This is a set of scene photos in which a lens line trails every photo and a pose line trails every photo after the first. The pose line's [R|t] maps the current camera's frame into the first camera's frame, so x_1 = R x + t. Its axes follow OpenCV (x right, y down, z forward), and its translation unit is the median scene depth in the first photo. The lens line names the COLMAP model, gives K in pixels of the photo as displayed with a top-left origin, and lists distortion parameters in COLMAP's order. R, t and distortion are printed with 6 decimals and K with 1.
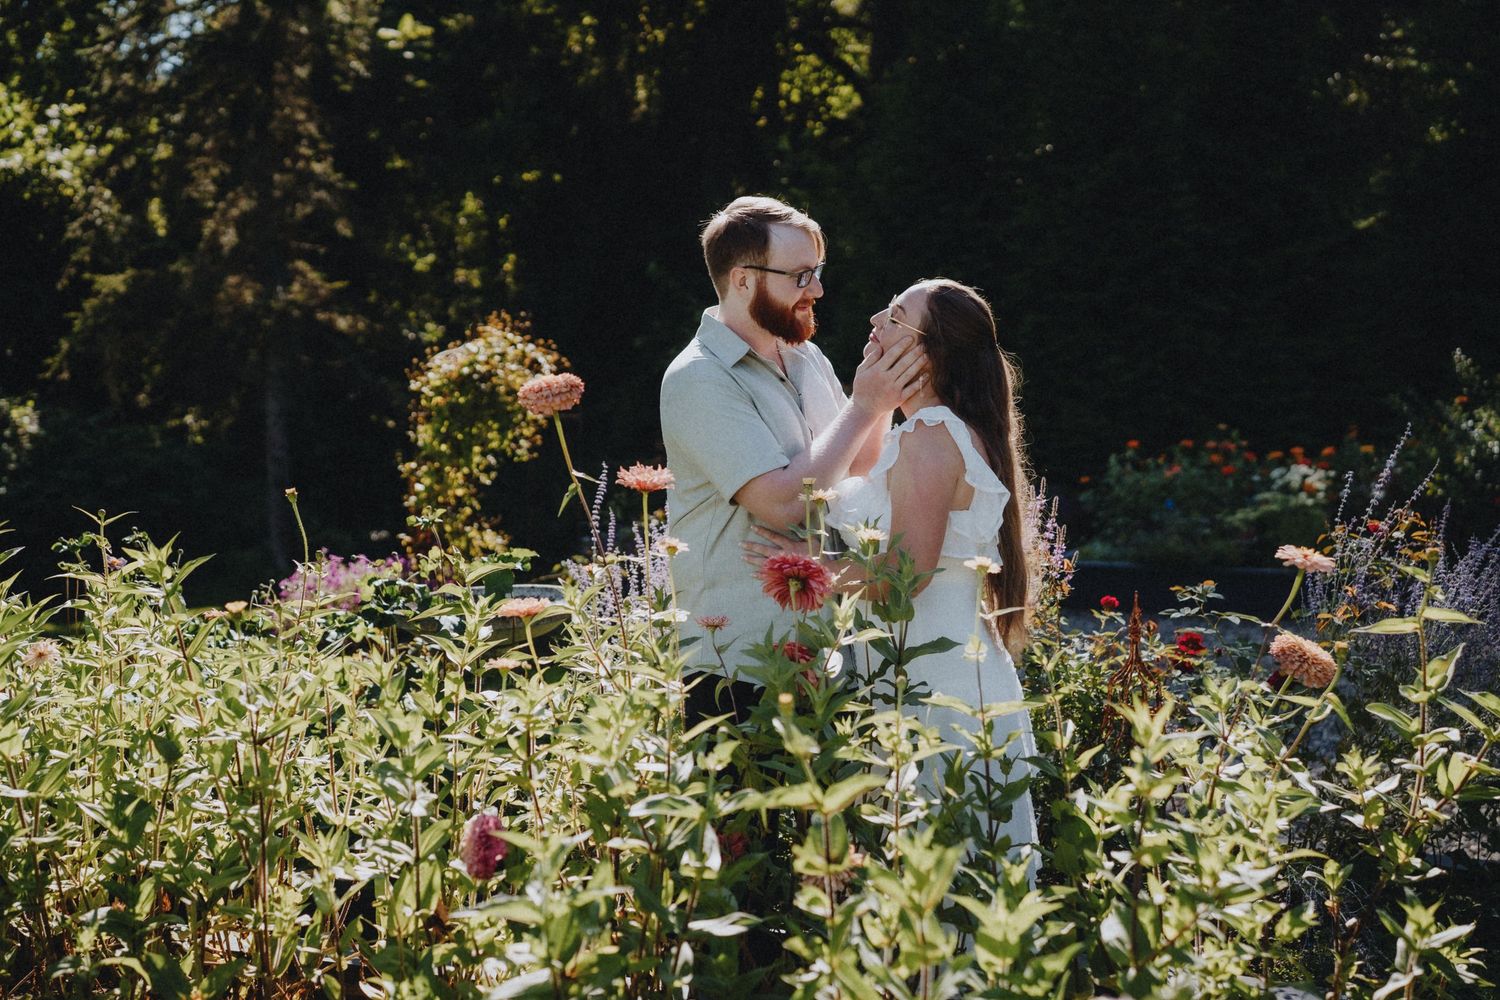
lens RADIAL K [[2123.3, 0, 750.0], [0, 2123.3, 500.0], [0, 0, 1]] dist [-0.013633, 0.007775]
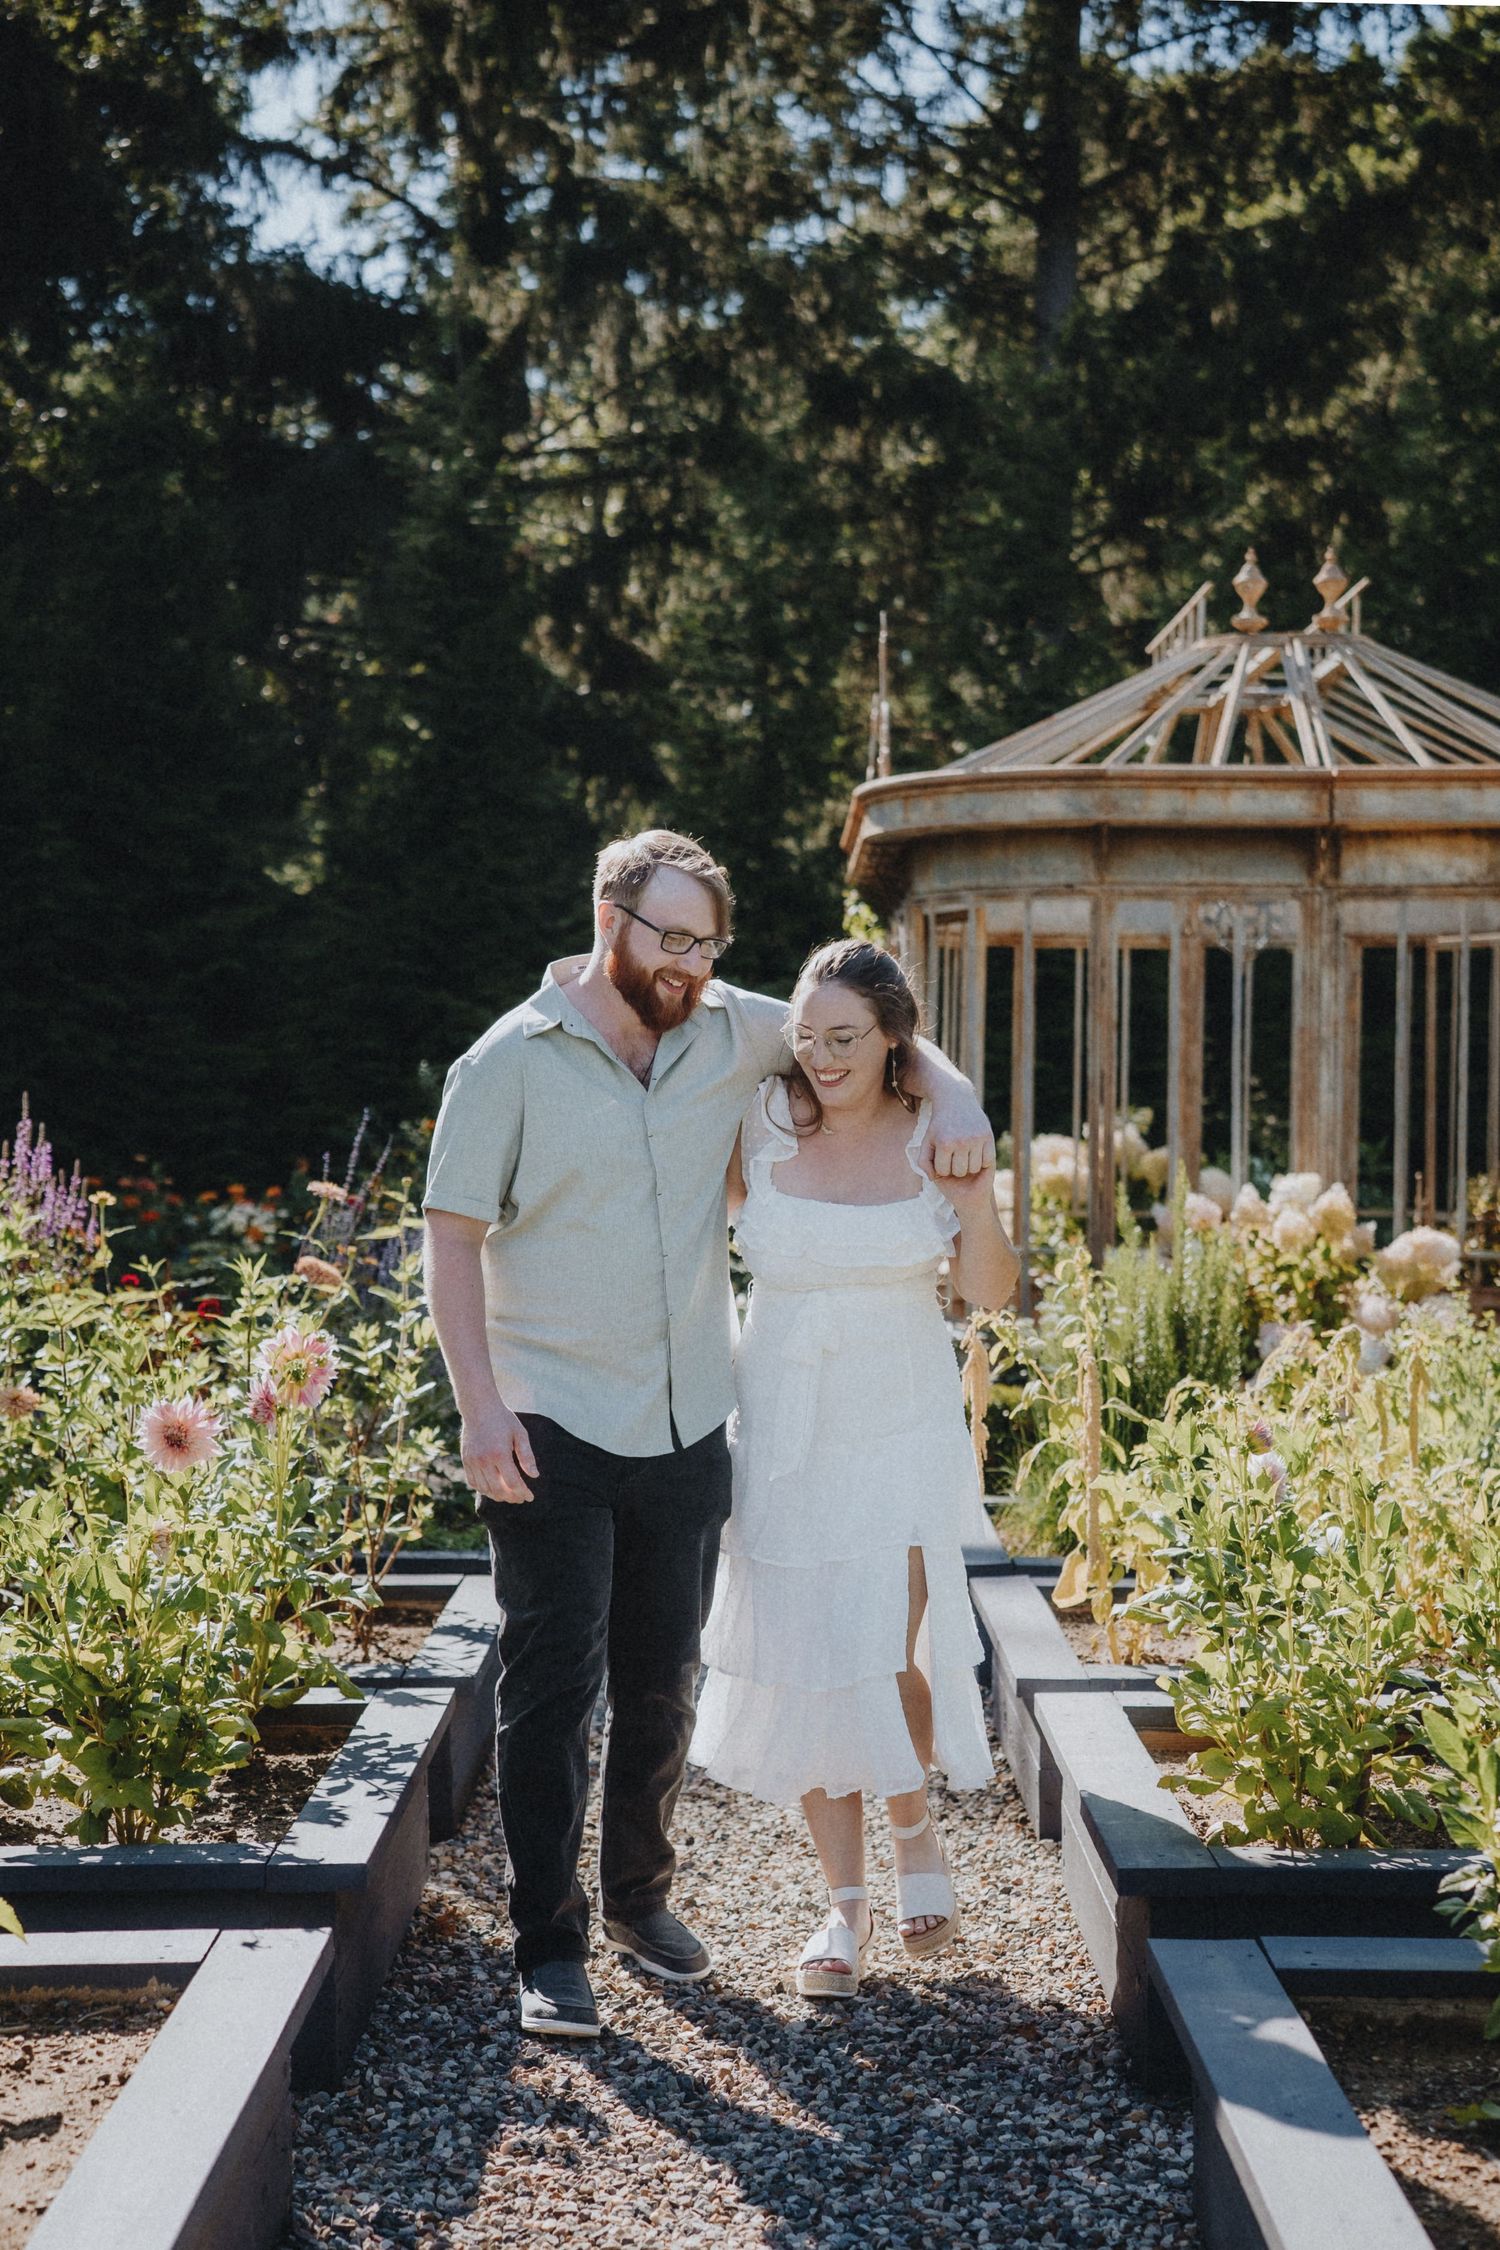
lens RADIAL K [[3184.9, 0, 750.0], [0, 3184.9, 1125.0], [0, 0, 1]] dist [-0.013633, 0.007775]
pose [[0.912765, 0.002536, 0.408477, -0.375103], [0.018174, 0.998738, -0.046812, 0.088950], [-0.408081, 0.050152, 0.911567, -1.142546]]
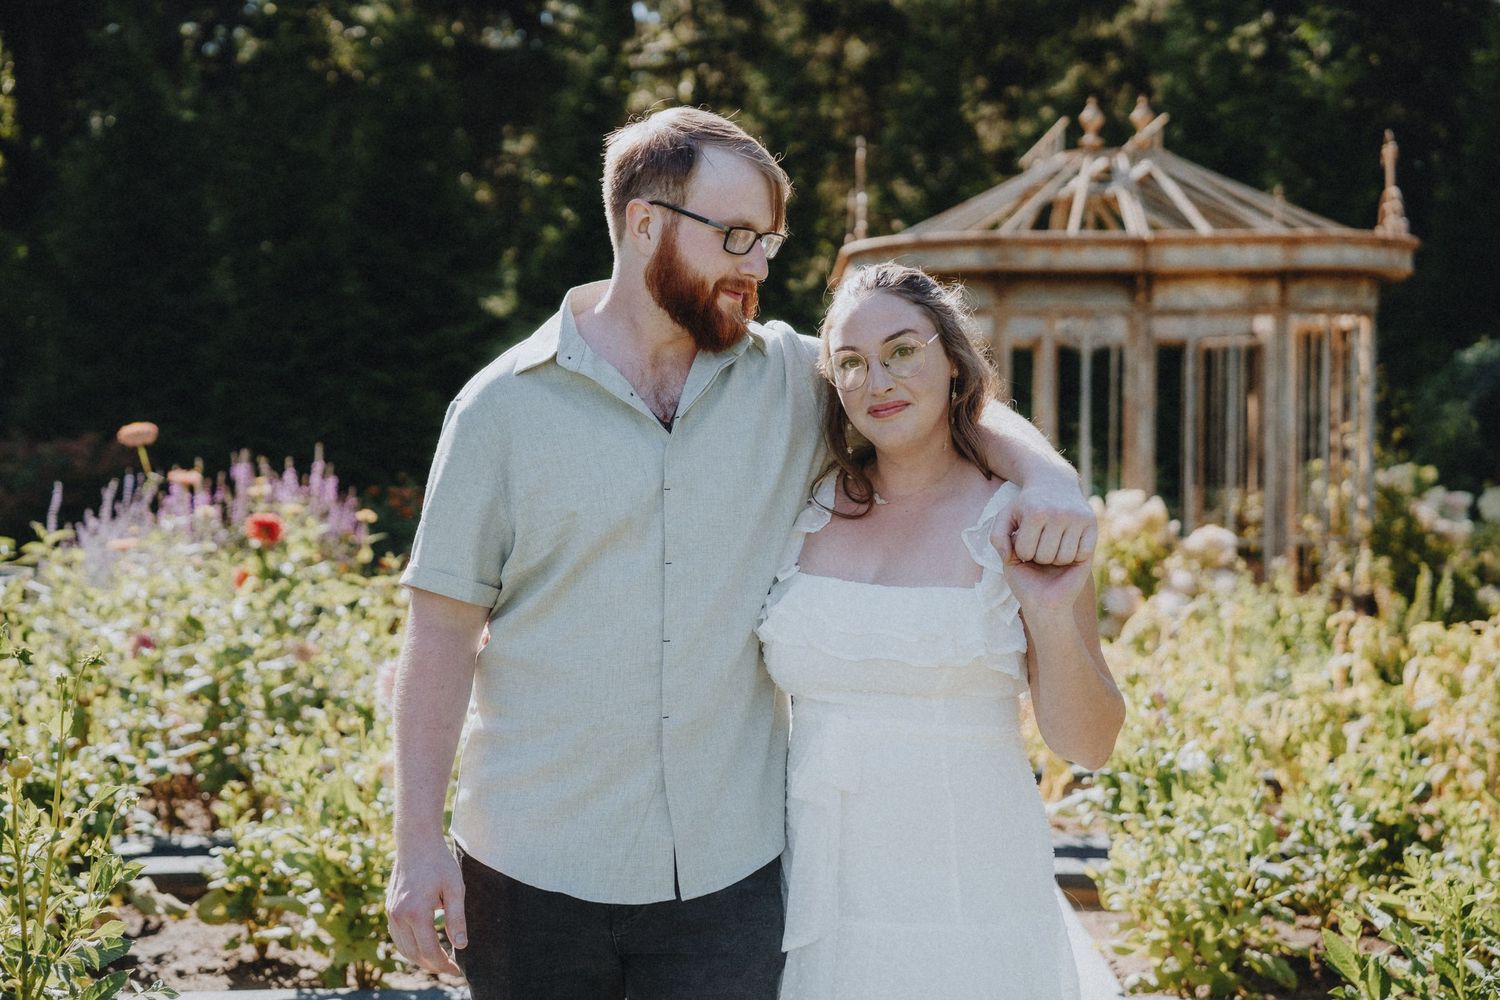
lens RADIAL K [[2167.6, 0, 750.0], [0, 2167.6, 500.0], [0, 0, 1]] dist [-0.008819, -0.007628]
pose [[0.921246, -0.003462, 0.388966, -0.471848], [0.018369, 0.999232, -0.034613, 0.126942], [-0.388548, 0.039032, 0.920602, -1.431205]]
